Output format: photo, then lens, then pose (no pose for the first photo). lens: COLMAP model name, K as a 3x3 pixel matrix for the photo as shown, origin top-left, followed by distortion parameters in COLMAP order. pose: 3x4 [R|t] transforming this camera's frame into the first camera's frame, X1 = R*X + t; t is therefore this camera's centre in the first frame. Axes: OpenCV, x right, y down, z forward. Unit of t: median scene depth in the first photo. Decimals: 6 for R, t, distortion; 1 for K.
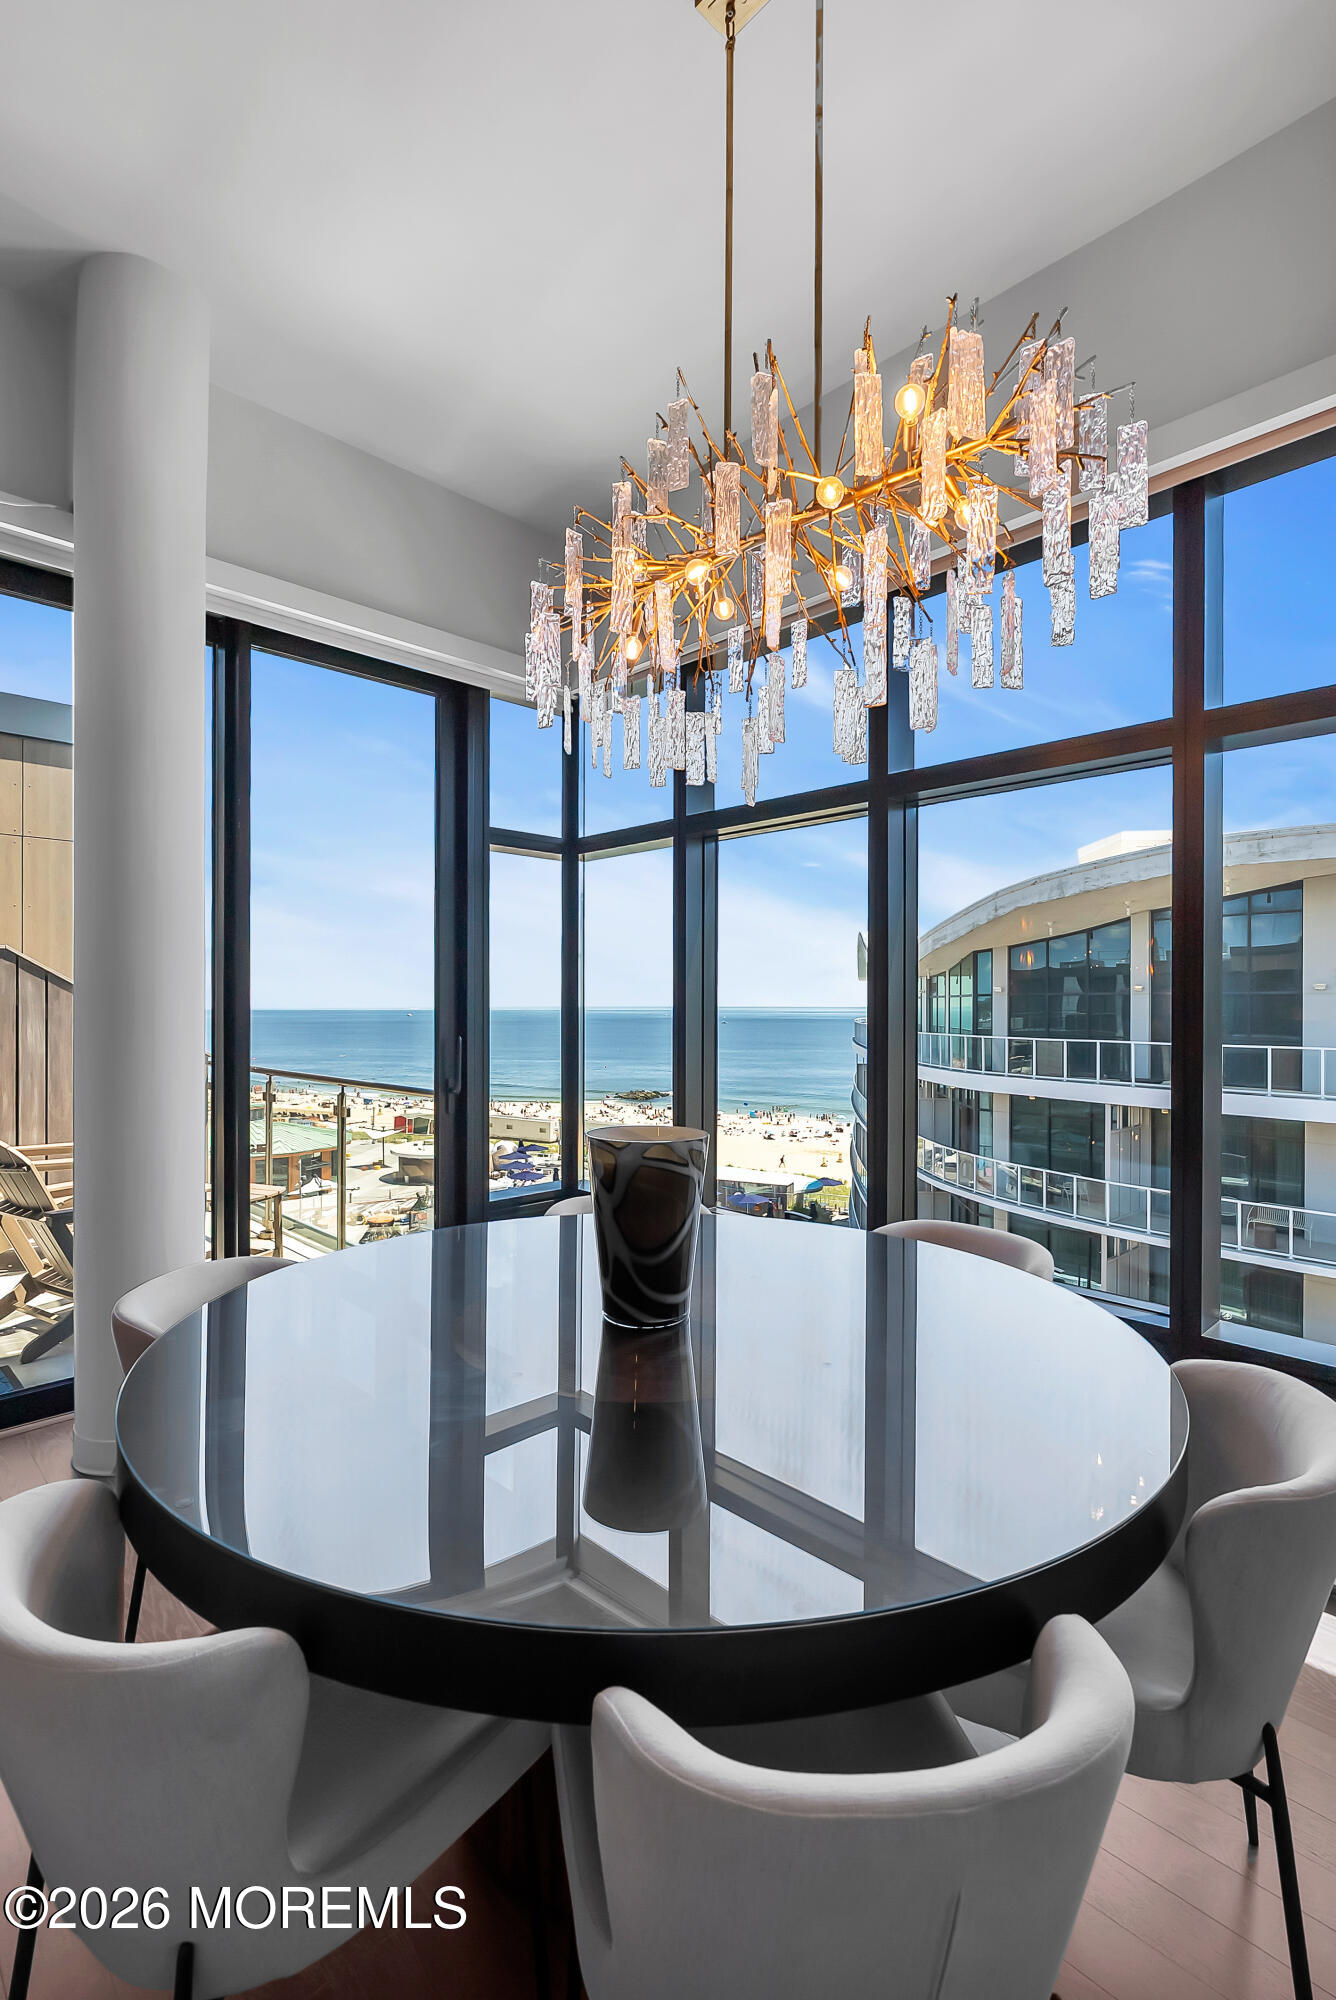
lens RADIAL K [[924.2, 0, 668.0], [0, 924.2, 1000.0], [0, 0, 1]] dist [0.002500, 0.000106]
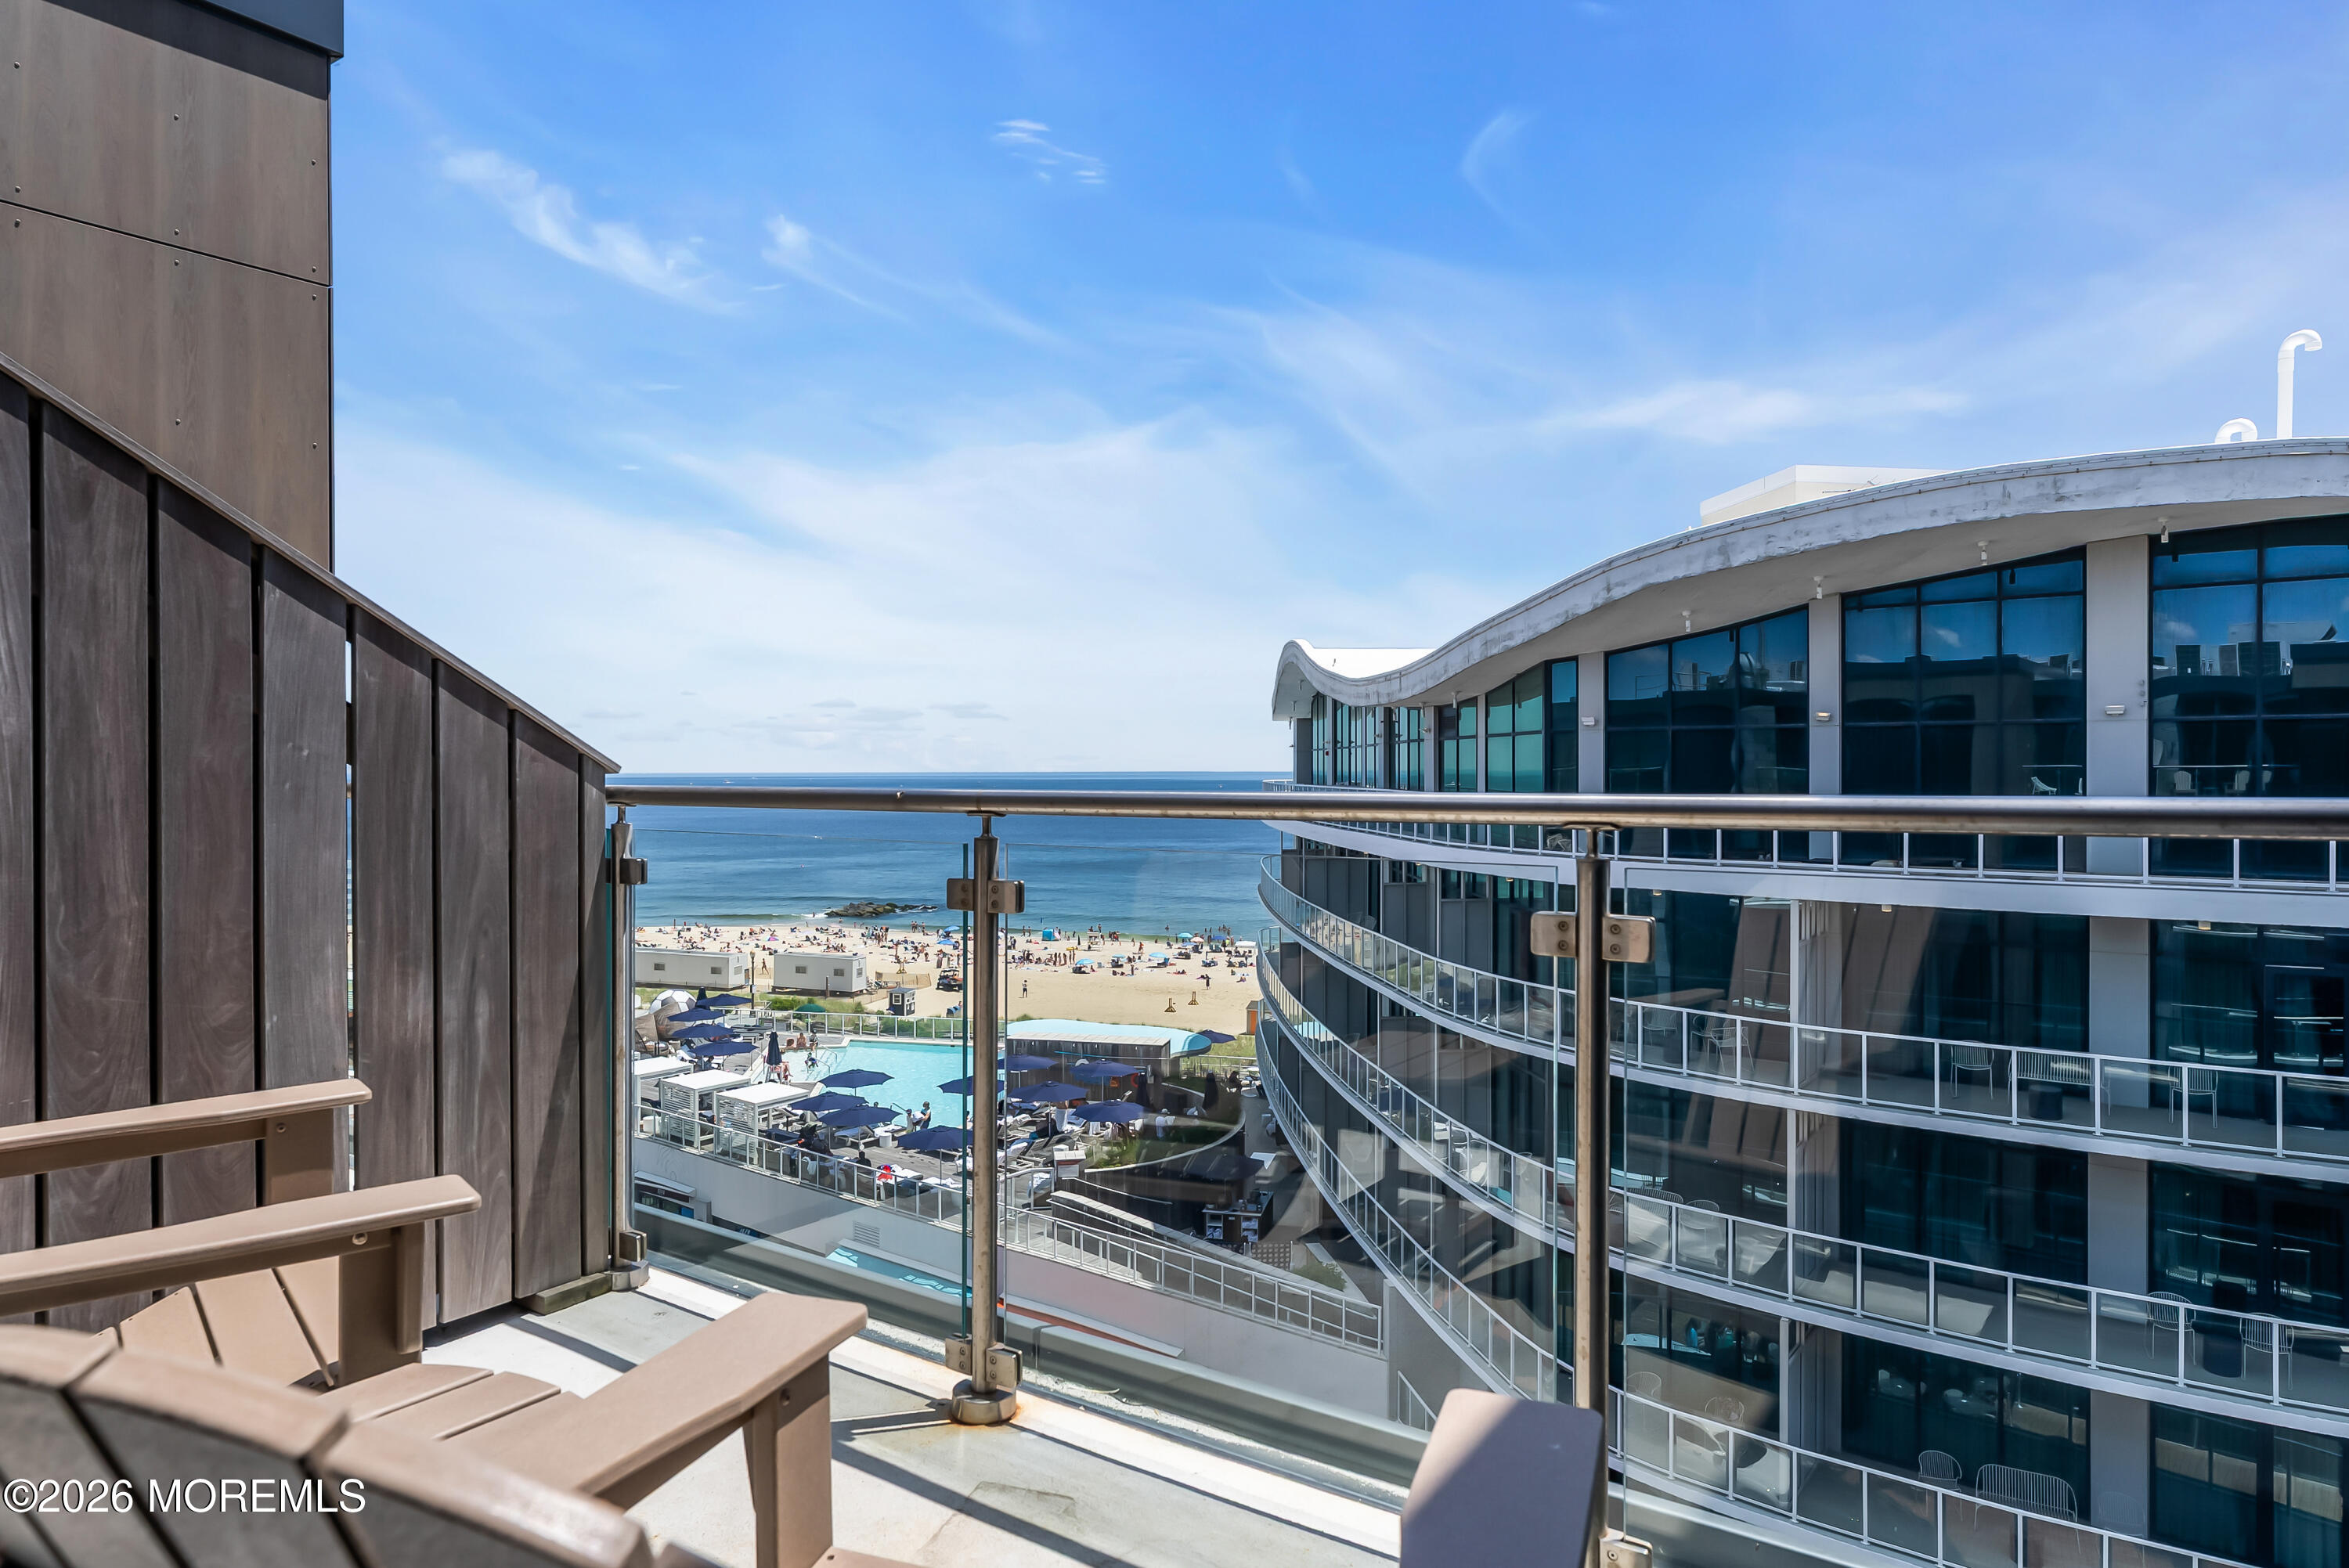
lens RADIAL K [[1421.8, 0, 1169.0], [0, 1421.8, 780.9], [0, 0, 1]] dist [-0.001553, 0.000470]
pose [[0.983509, -0.008618, 0.180654, -0.094829], [0.005970, 0.999867, 0.015193, 0.012163], [-0.180761, -0.013864, 0.983429, 0.111363]]
